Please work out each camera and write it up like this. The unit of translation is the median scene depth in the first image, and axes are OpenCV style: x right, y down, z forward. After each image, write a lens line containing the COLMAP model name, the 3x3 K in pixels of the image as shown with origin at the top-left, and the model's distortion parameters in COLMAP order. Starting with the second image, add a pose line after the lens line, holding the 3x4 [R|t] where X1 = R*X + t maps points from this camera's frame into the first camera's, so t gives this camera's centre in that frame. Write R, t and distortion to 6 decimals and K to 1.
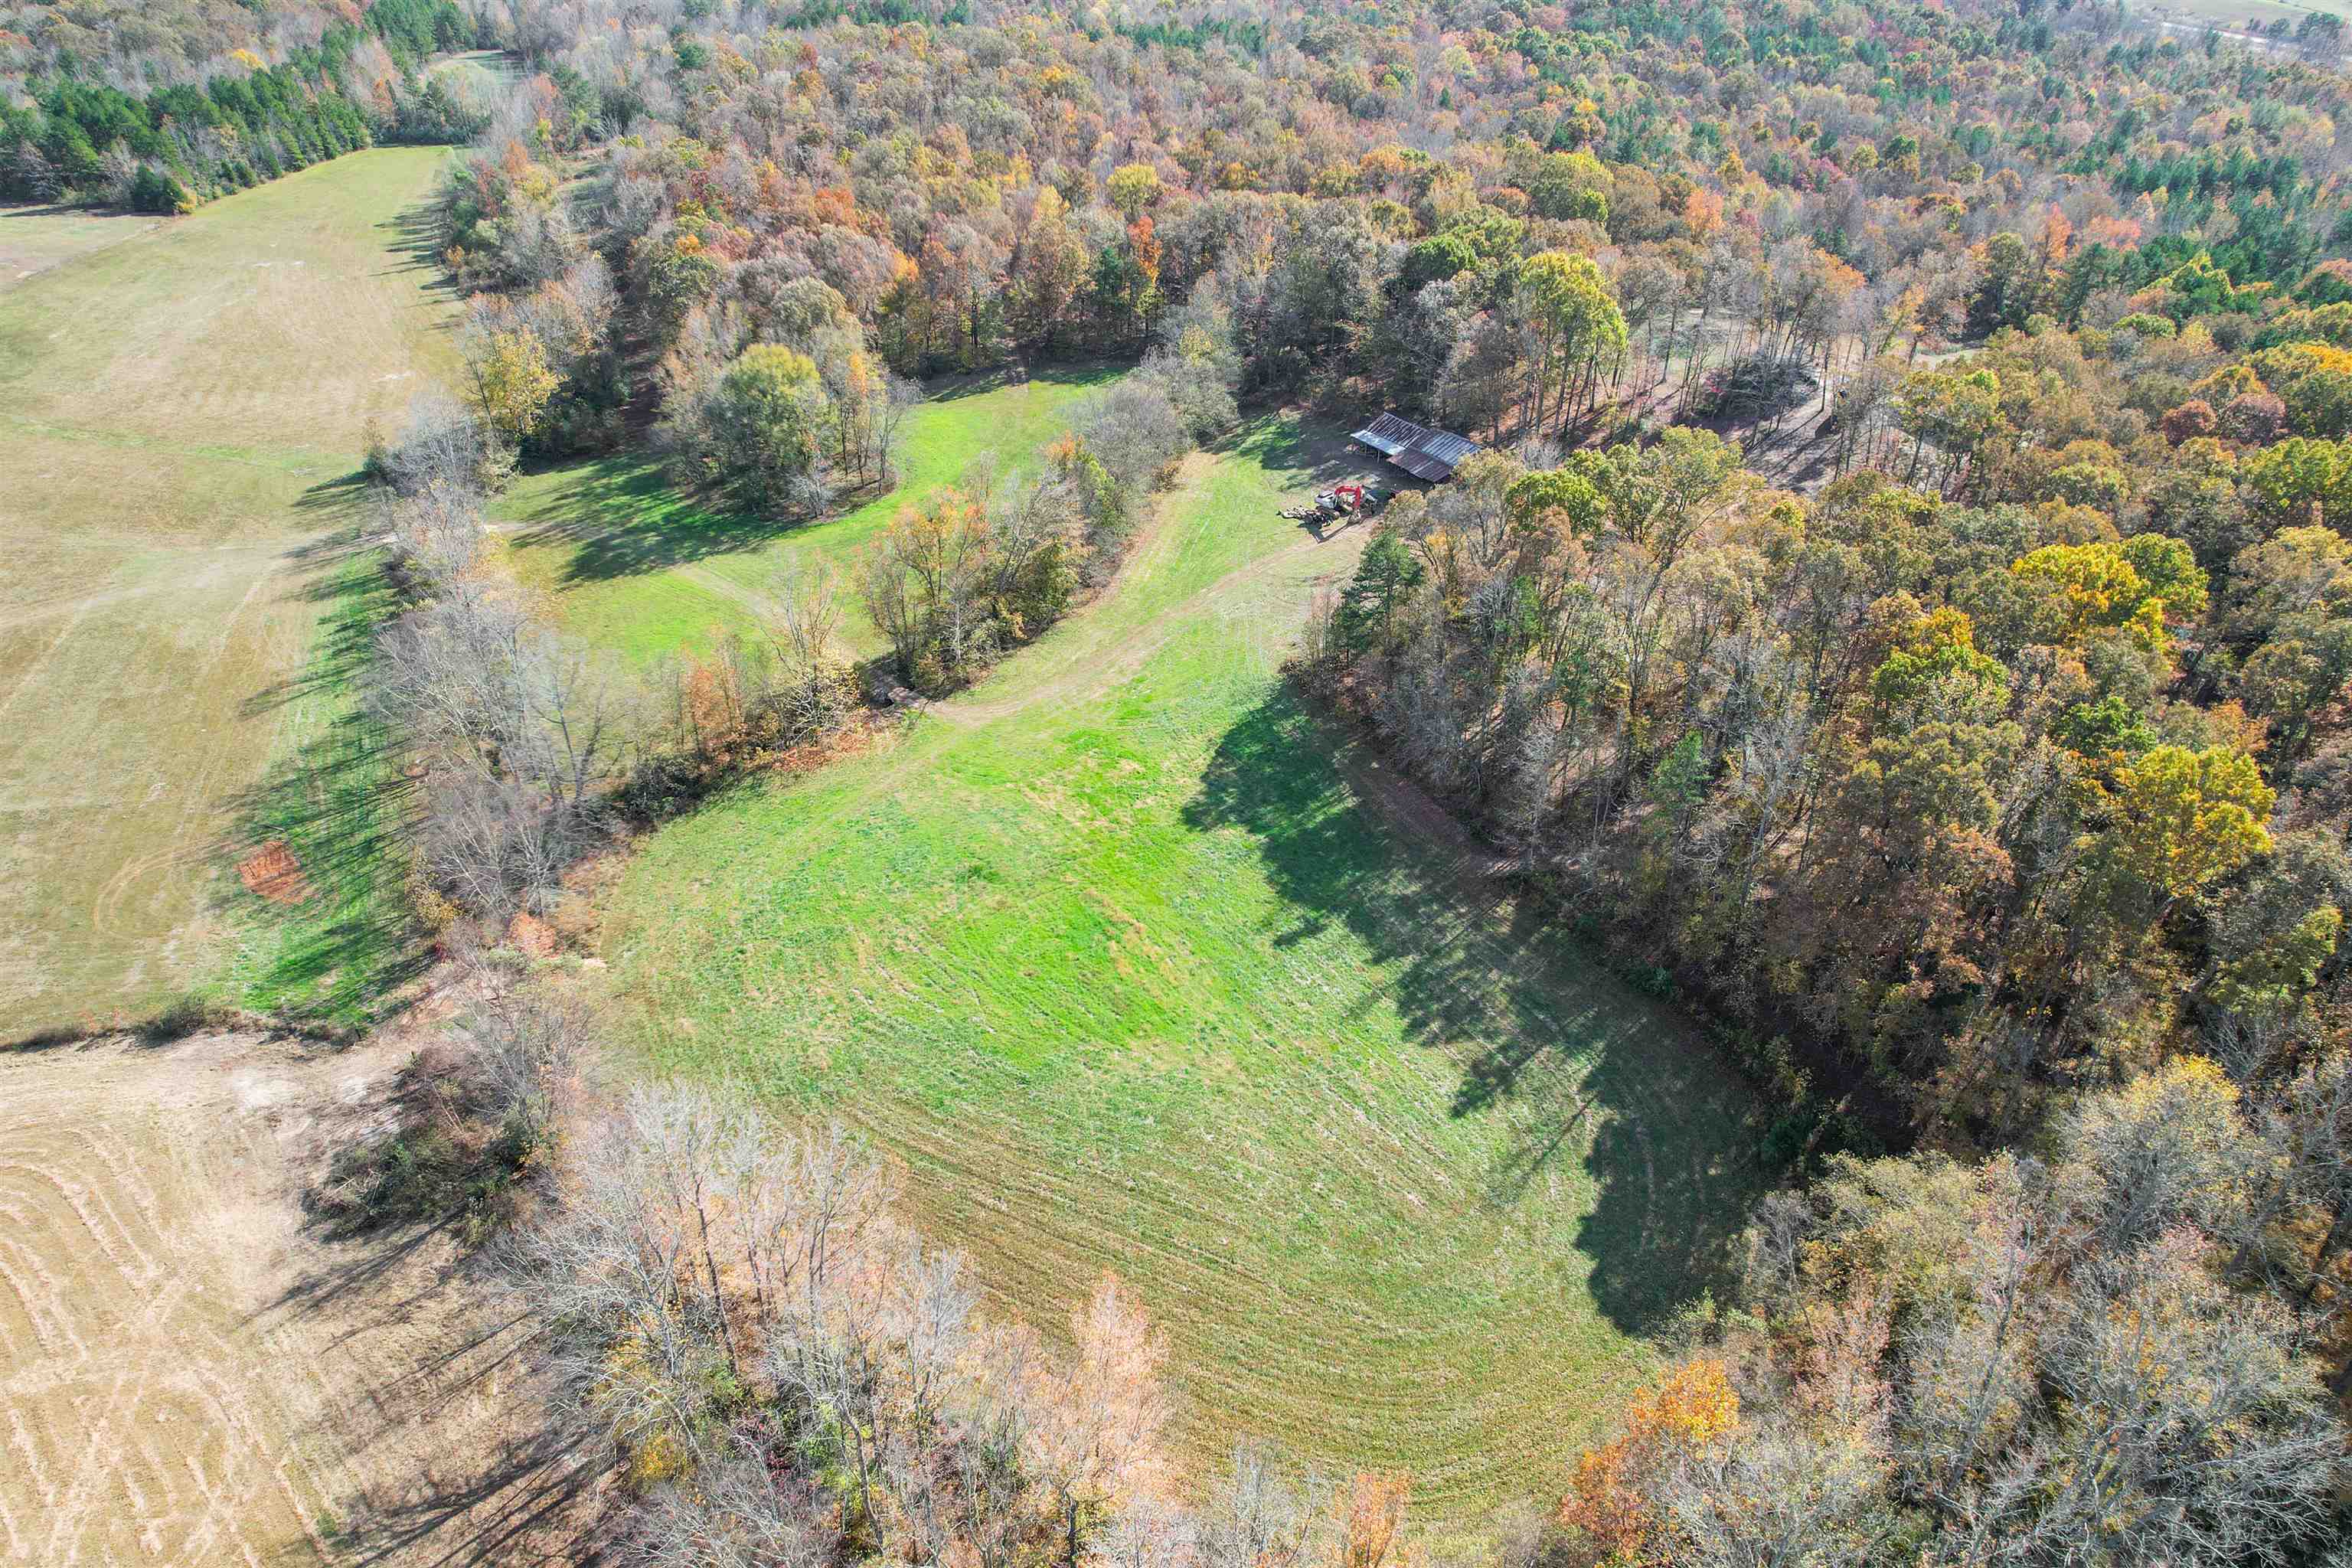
lens RADIAL K [[1460.7, 0, 1190.1], [0, 1460.7, 758.5], [0, 0, 1]] dist [-0.069751, 0.065030]
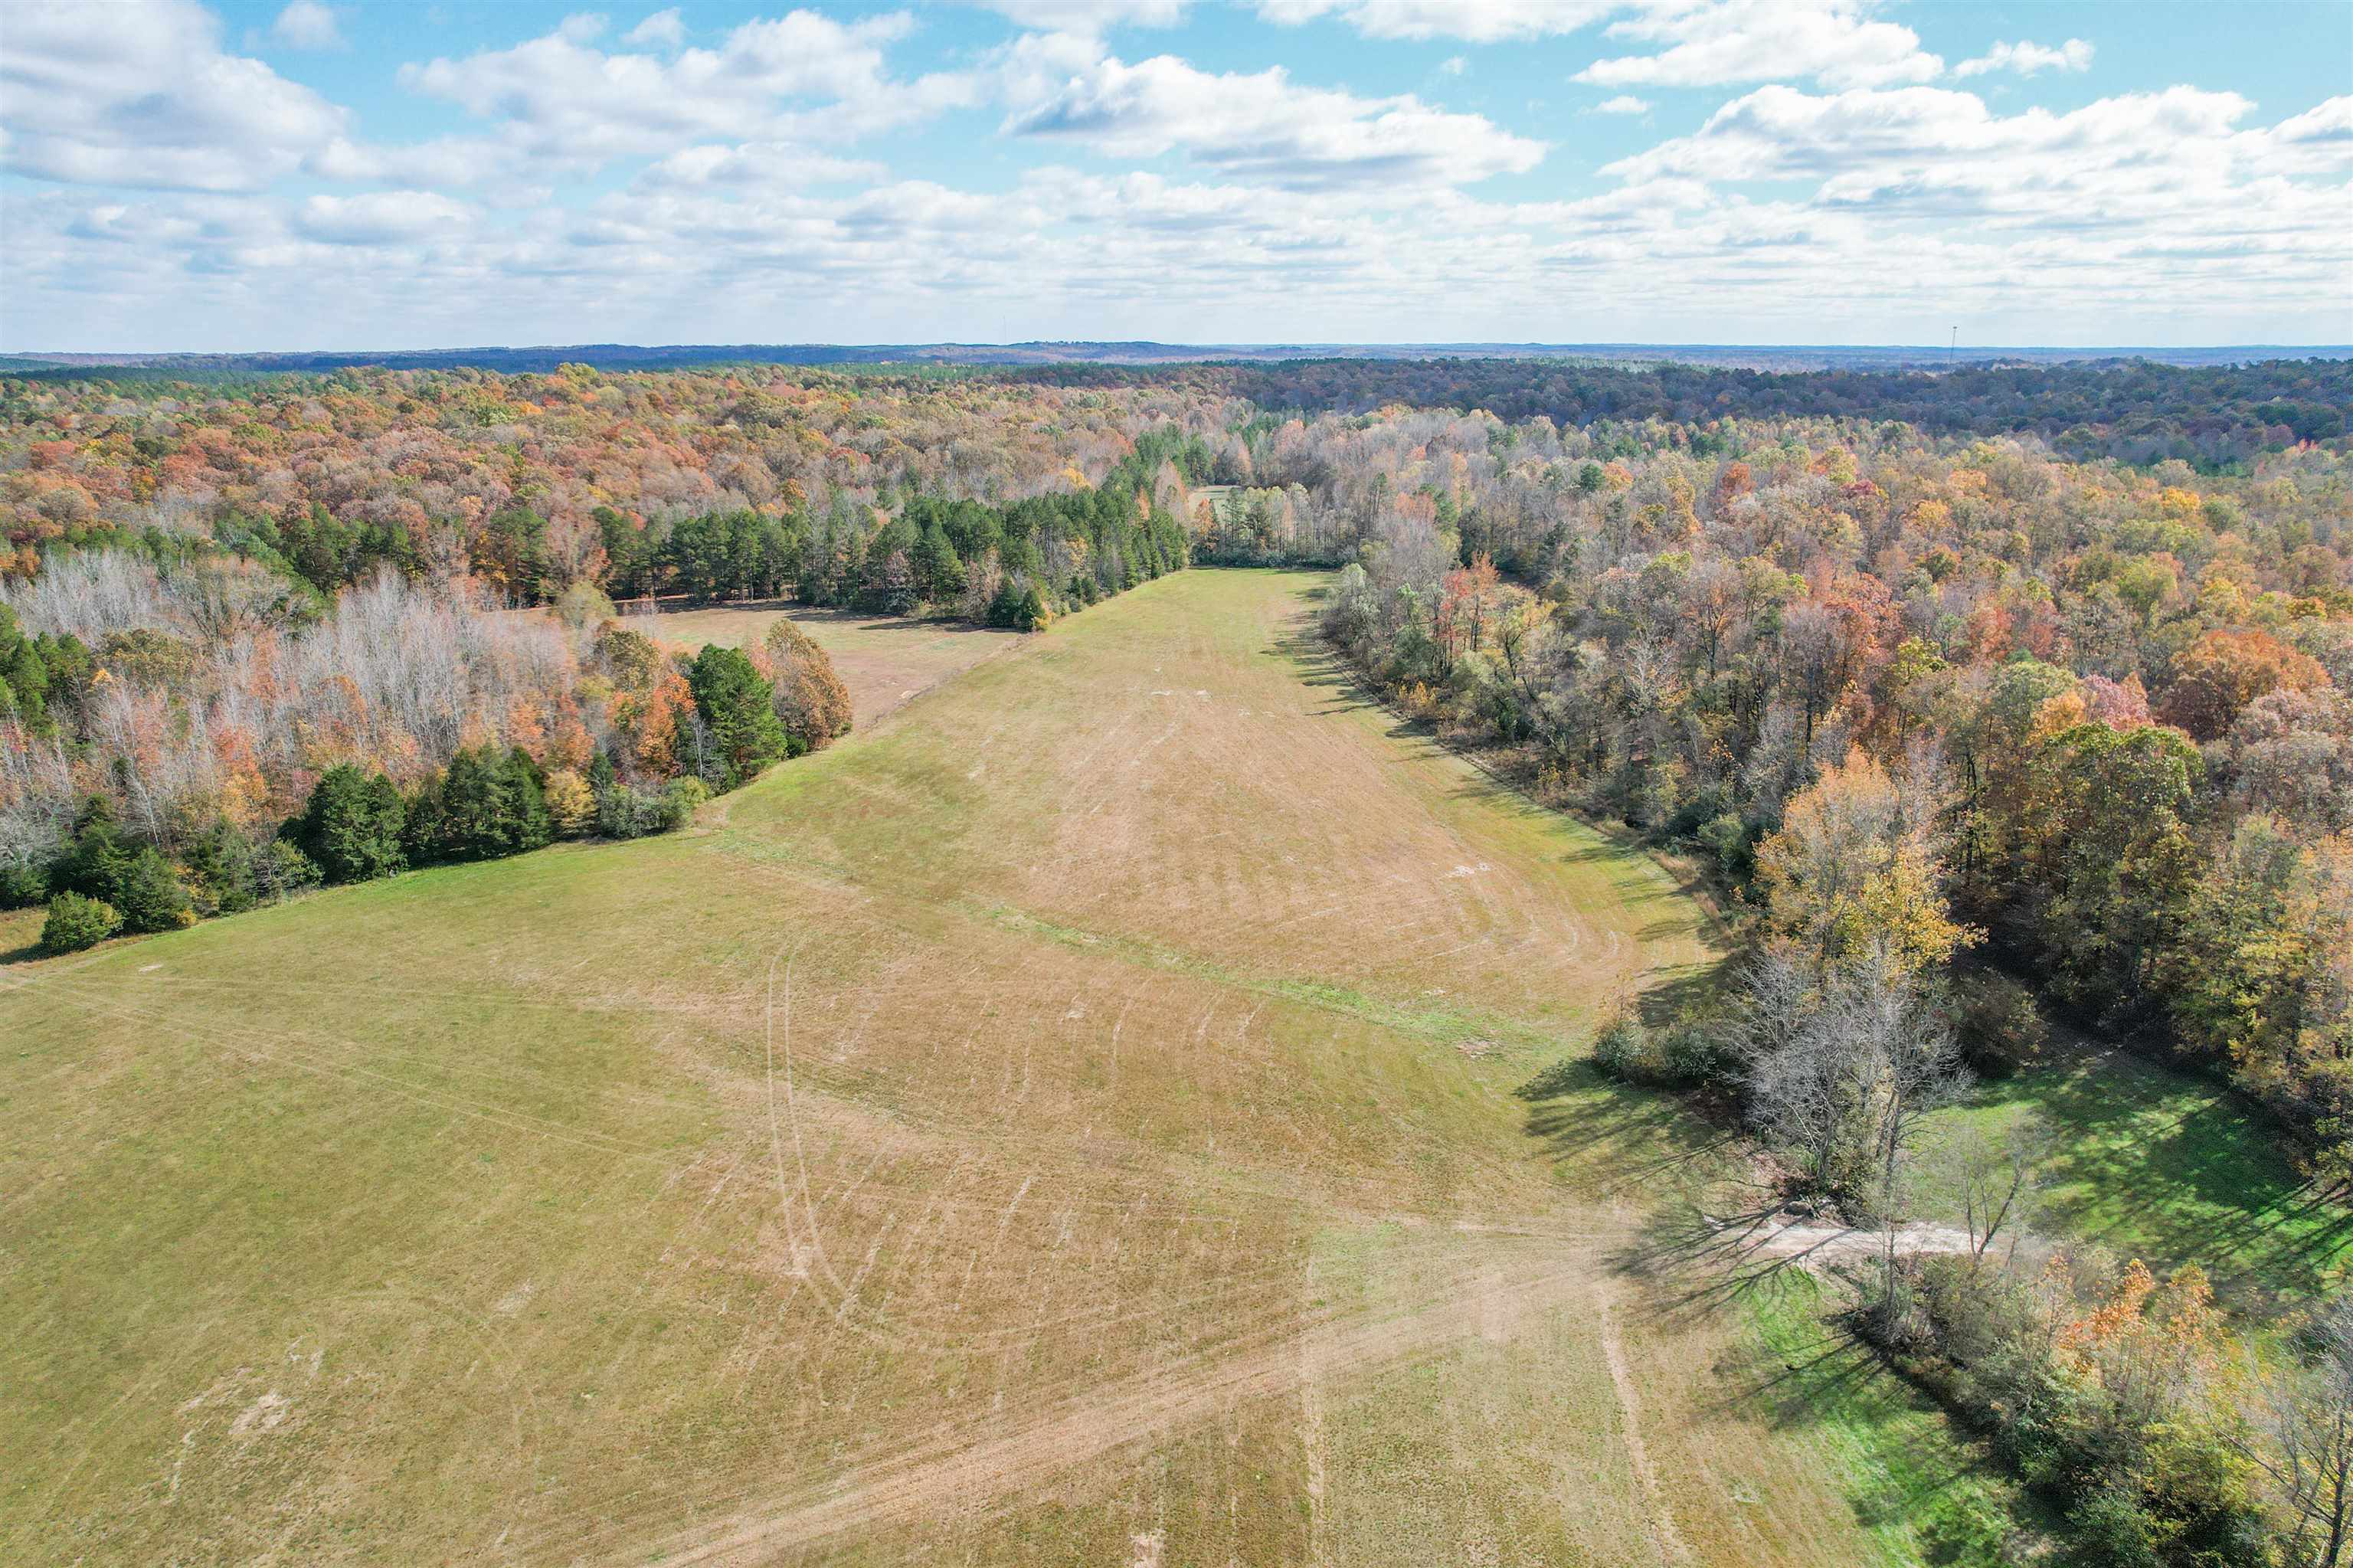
lens RADIAL K [[1461.3, 0, 1190.6], [0, 1461.3, 758.5], [0, 0, 1]] dist [-0.069751, 0.065030]
pose [[0.956358, 0.059283, -0.286119, -0.369974], [-0.140993, 0.951290, -0.274169, -0.088348], [0.255929, 0.302545, 0.918132, 0.264863]]
